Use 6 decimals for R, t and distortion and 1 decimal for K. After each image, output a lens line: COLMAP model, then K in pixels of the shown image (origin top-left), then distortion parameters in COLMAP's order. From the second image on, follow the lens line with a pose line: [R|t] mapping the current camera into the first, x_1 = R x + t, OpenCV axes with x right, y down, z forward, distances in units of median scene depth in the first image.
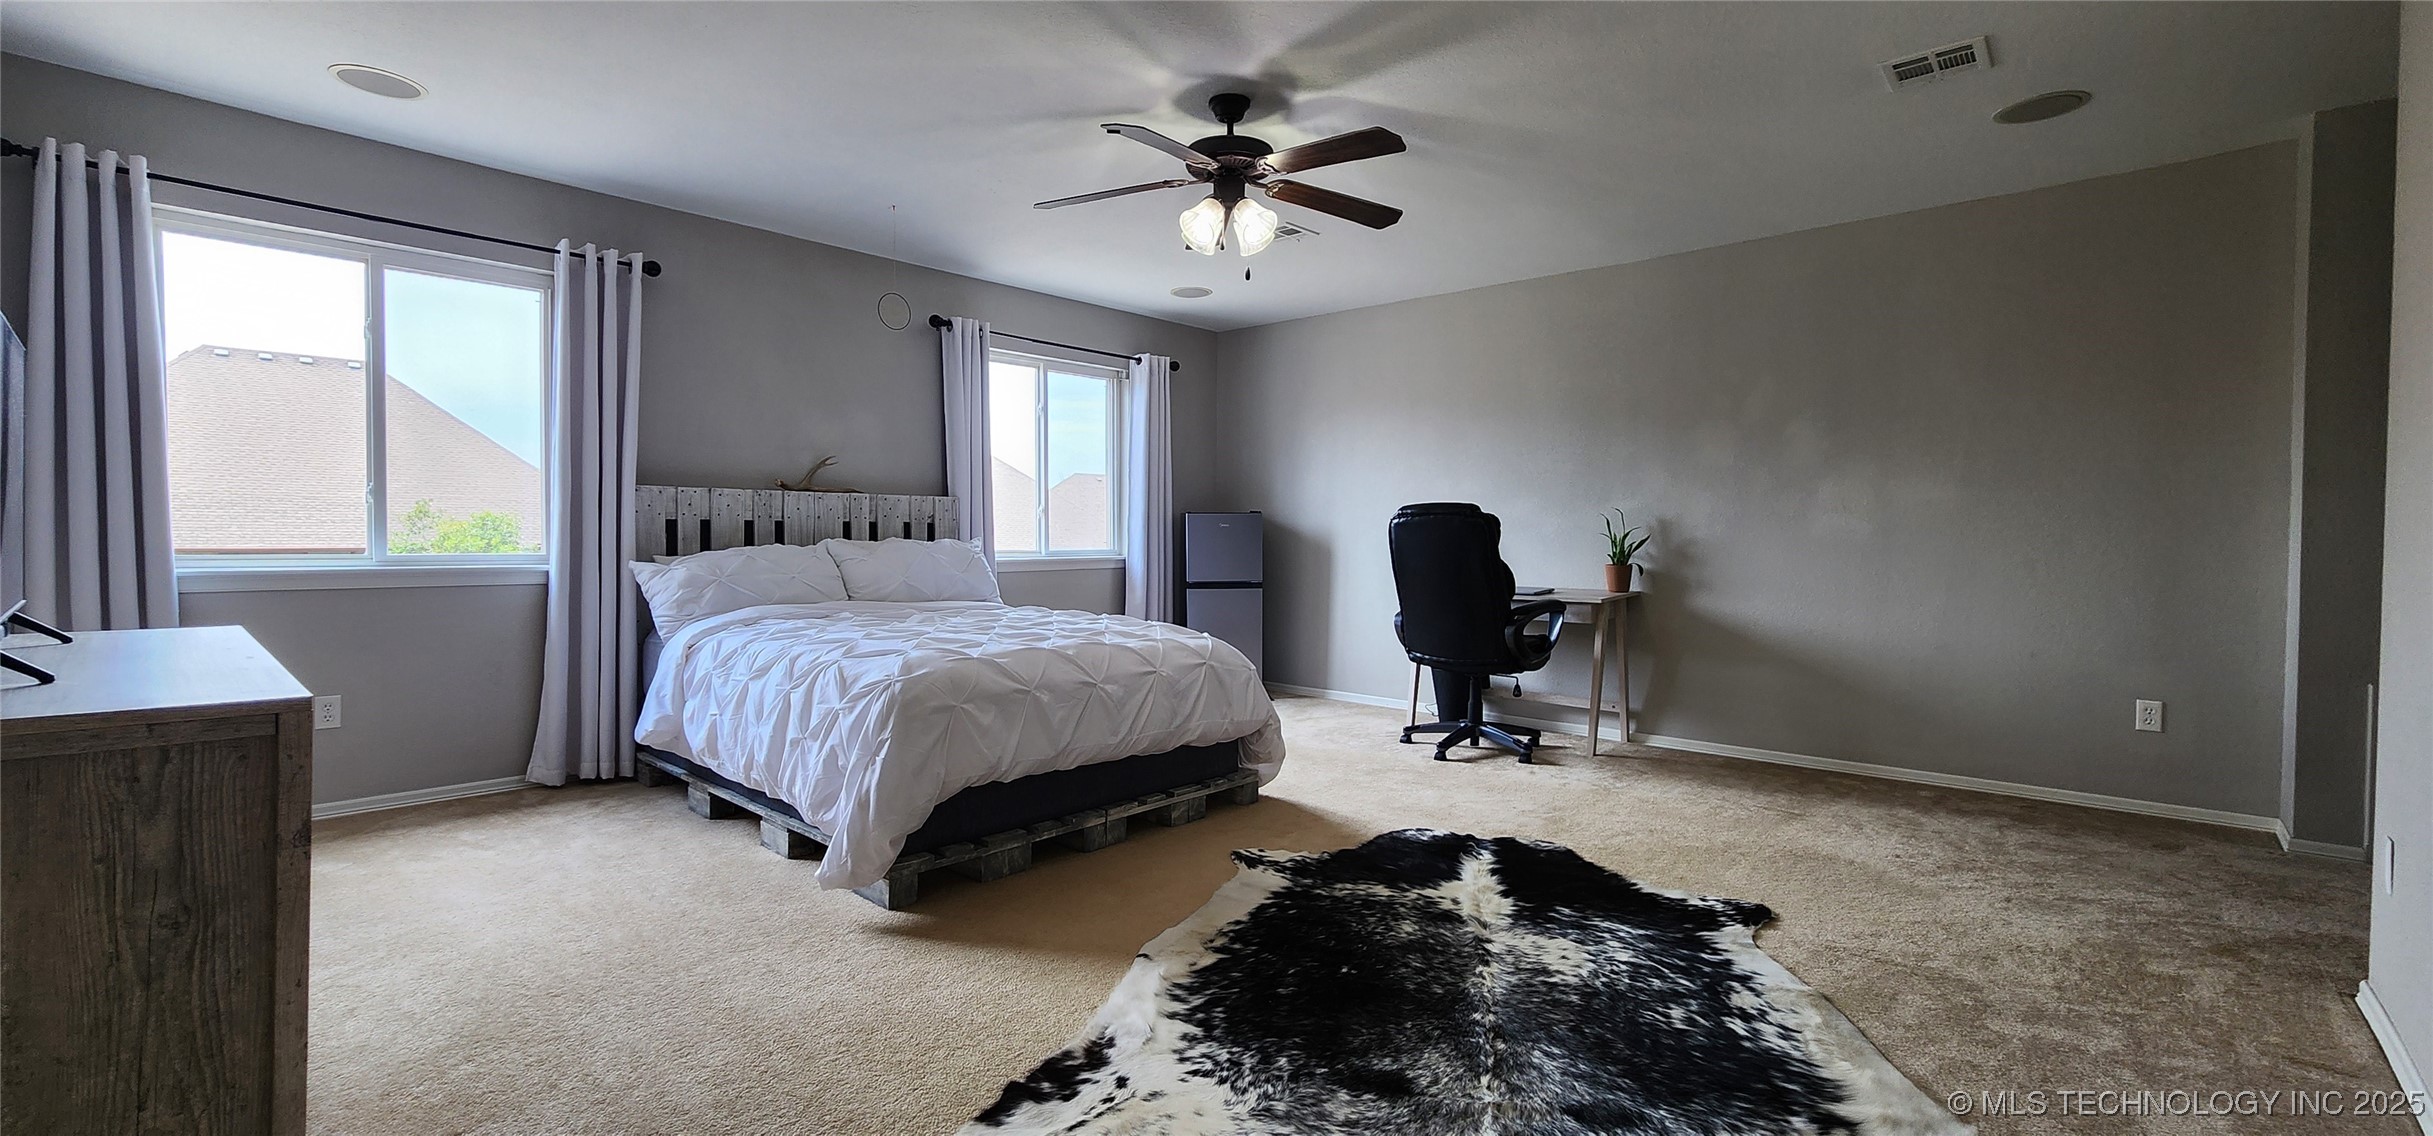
lens RADIAL K [[1000.7, 0, 1192.4], [0, 1000.7, 558.8], [0, 0, 1]] dist [0.002106, -0.001200]
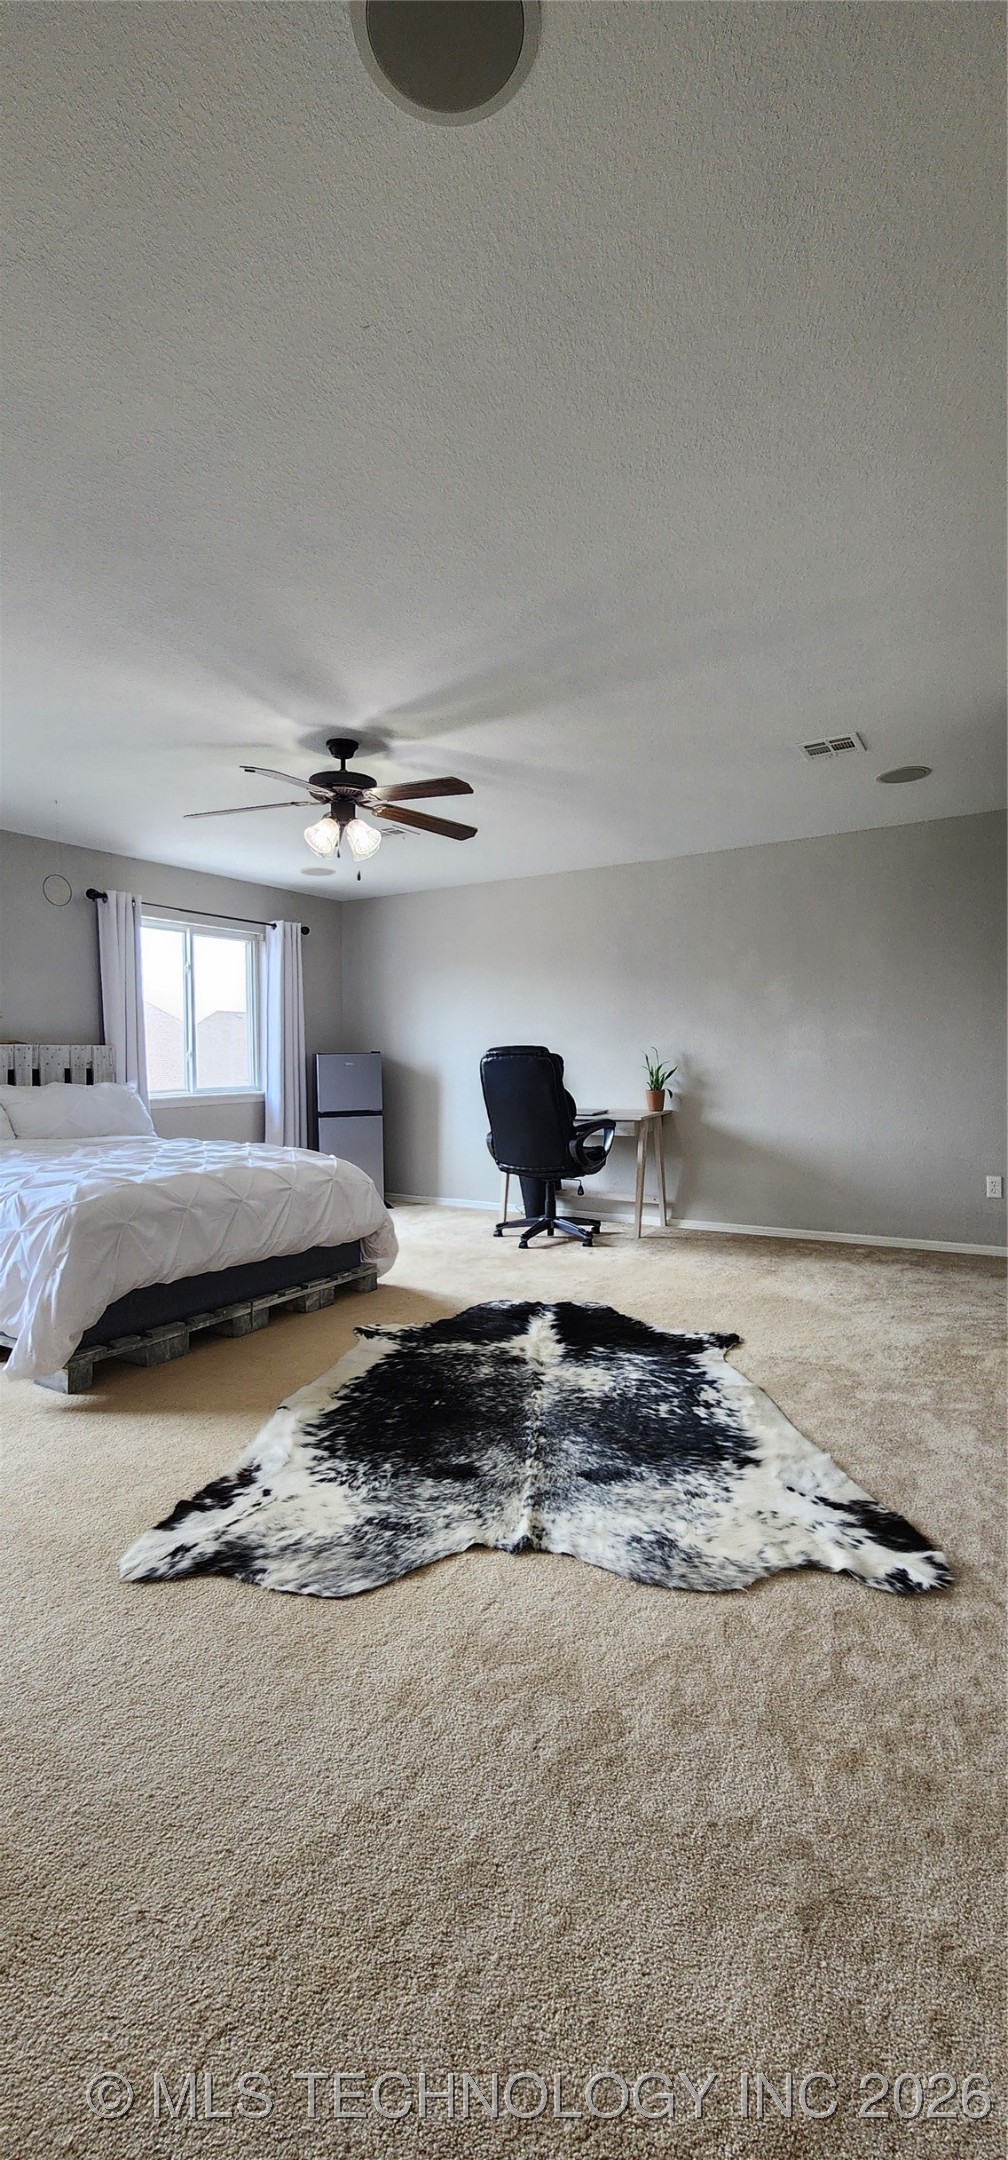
lens RADIAL K [[888.4, 0, 505.8], [0, 888.4, 1053.2], [0, 0, 1]] dist [0.002106, -0.001200]
pose [[0.980249, -0.016937, 0.197041, 0.011944], [0.023766, 0.999194, -0.032344, -0.014962], [-0.196334, 0.036388, 0.979862, -0.161511]]
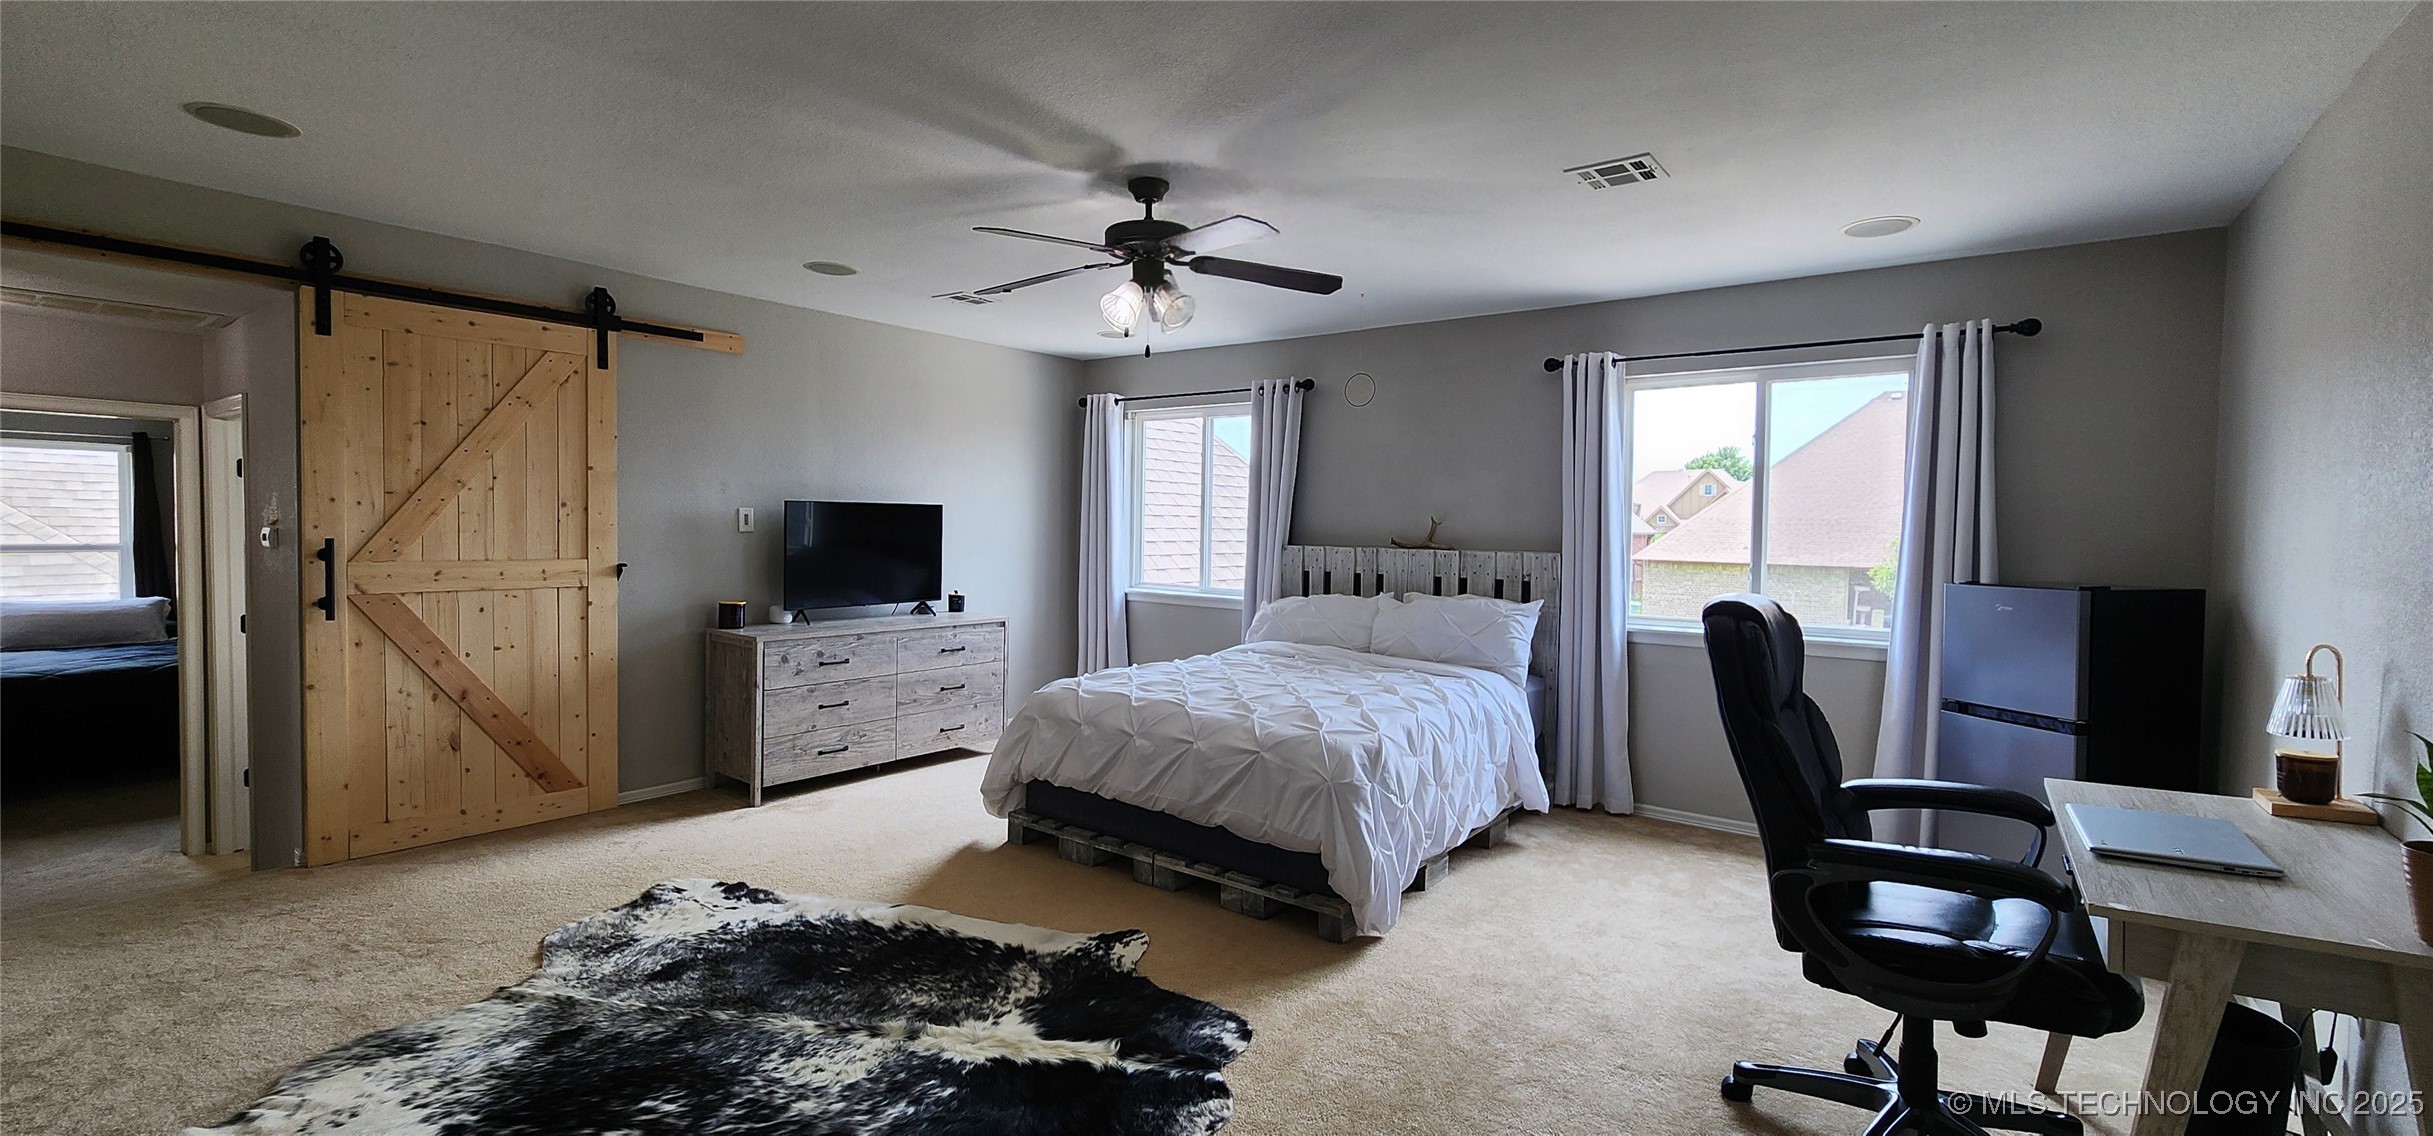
lens RADIAL K [[1000.7, 0, 1200.2], [0, 1000.7, 563.9], [0, 0, 1]] dist [0.002106, -0.001200]
pose [[0.095838, 0.032180, -0.994877, 1.085080], [-0.042584, 0.998695, 0.028201, -0.110058], [0.994486, 0.039663, 0.097083, 1.000195]]
